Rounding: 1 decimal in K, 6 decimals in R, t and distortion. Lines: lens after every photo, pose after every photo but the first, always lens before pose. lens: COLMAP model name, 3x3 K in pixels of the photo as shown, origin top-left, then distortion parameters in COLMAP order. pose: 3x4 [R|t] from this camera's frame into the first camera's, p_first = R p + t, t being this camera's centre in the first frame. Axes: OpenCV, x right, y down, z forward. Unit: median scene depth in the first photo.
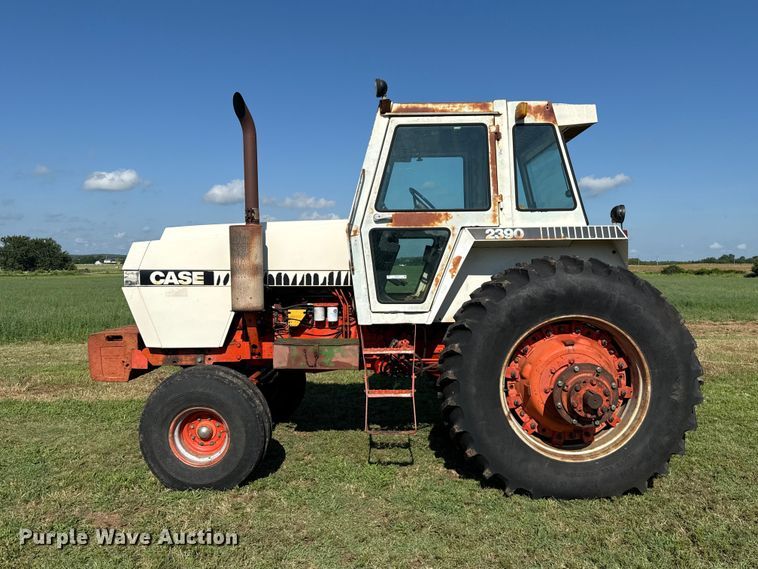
lens RADIAL K [[564.1, 0, 368.3], [0, 564.1, 288.4], [0, 0, 1]] dist [0.121709, -0.209742]
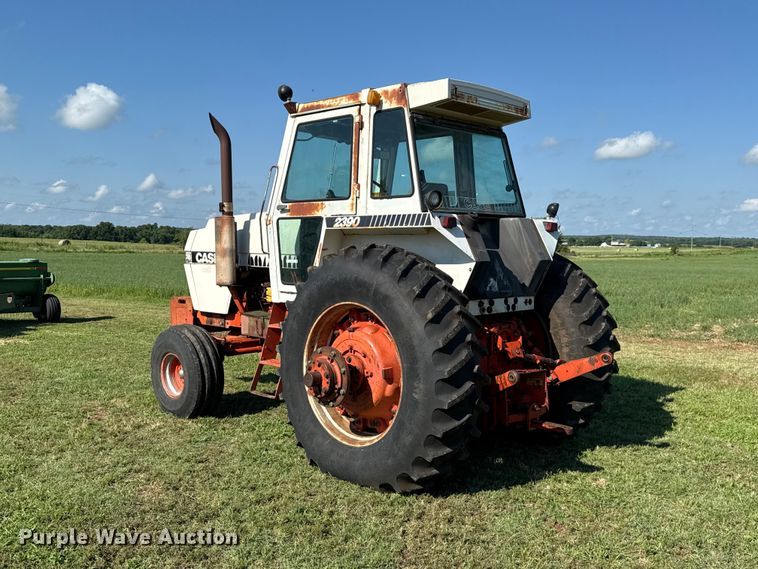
lens RADIAL K [[704.3, 0, 379.0], [0, 704.3, 284.5], [0, 0, 1]] dist [0.179702, -0.332835]
pose [[0.733843, 0.048047, -0.677618, 1.160011], [-0.037339, 0.998841, 0.030385, -0.023914], [0.678292, 0.003004, 0.734786, 0.093845]]
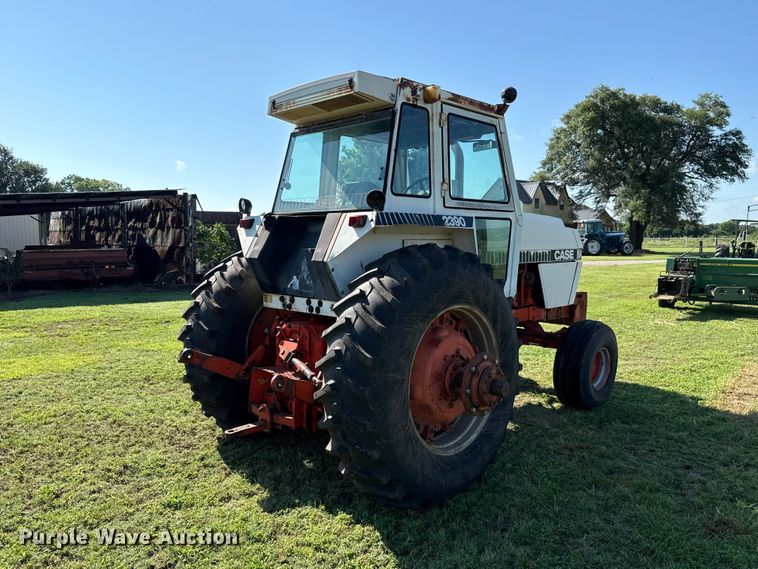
lens RADIAL K [[557.8, 0, 379.0], [0, 557.8, 284.5], [0, 0, 1]] dist [0.029529, -0.005376]
pose [[-0.675085, 0.063087, -0.735038, 1.091563], [-0.025455, 0.993752, 0.108670, -0.095560], [0.737301, 0.092072, -0.669261, 1.795099]]
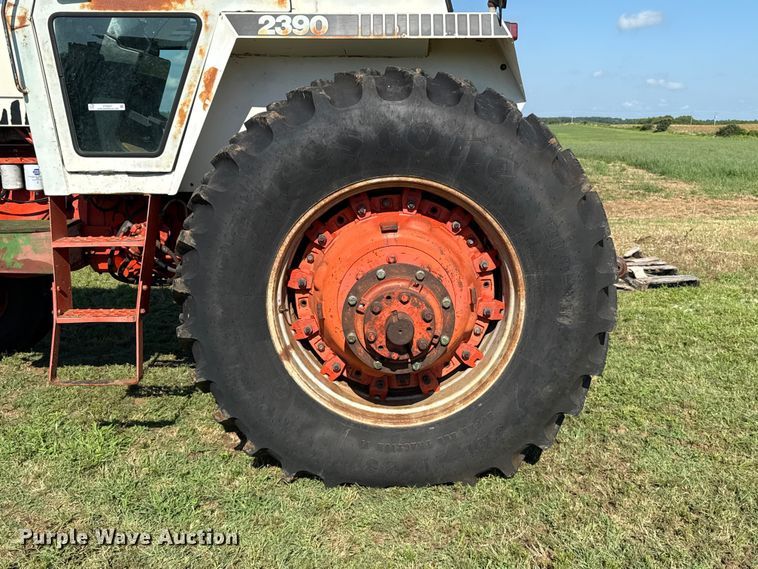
lens RADIAL K [[704.3, 0, 379.0], [0, 704.3, 284.5], [0, 0, 1]] dist [0.179702, -0.332835]
pose [[0.999336, -0.003897, 0.036228, 0.295275], [-0.002556, 0.984315, 0.176402, 0.025738], [-0.036347, -0.176377, 0.983651, 0.282382]]
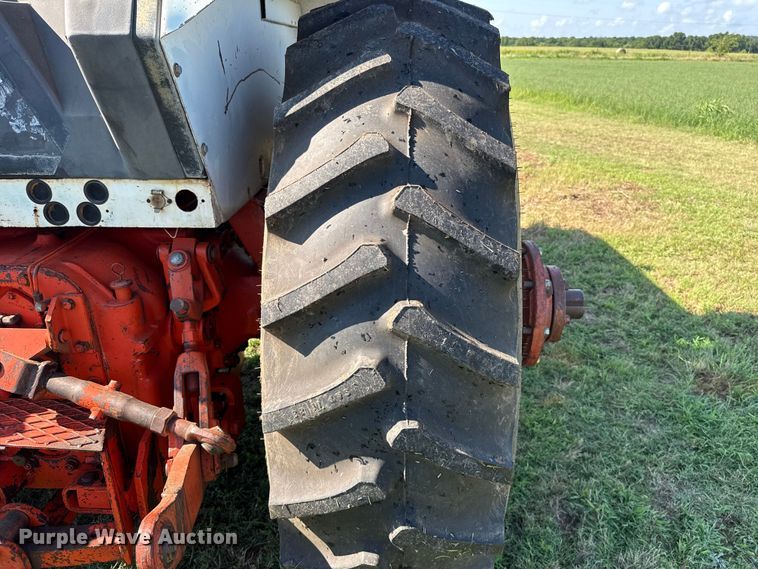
lens RADIAL K [[542.3, 0, 390.5], [0, 542.3, 283.8], [0, 0, 1]] dist [0.001388, -0.002348]
pose [[0.005558, 0.397660, -0.917516, 0.776189], [-0.038063, 0.916949, 0.397184, -0.038481], [0.999260, 0.032715, 0.020232, 1.284451]]
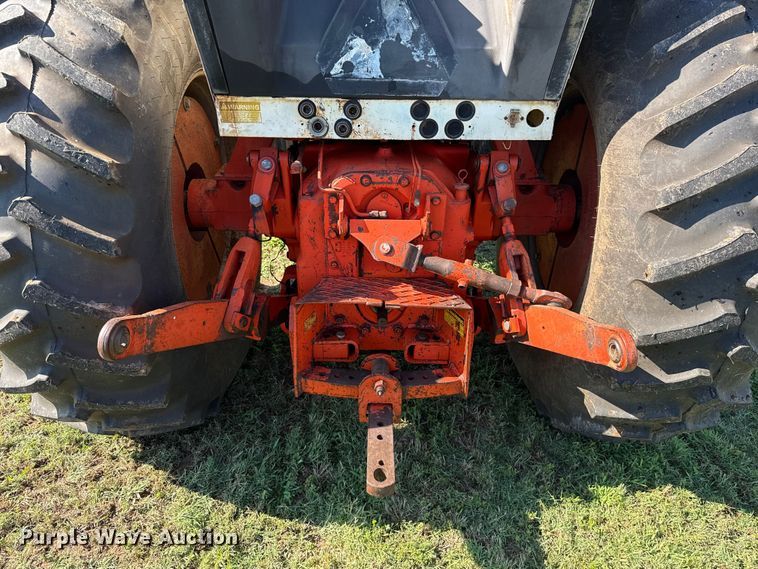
lens RADIAL K [[535.0, 0, 378.0], [0, 535.0, 296.1], [0, 0, 1]] dist [0.064580, -0.102924]
pose [[0.033564, 0.515711, -0.856105, 0.861482], [-0.050833, 0.856360, 0.513872, -0.040058], [0.998143, 0.026271, 0.054958, 1.072419]]
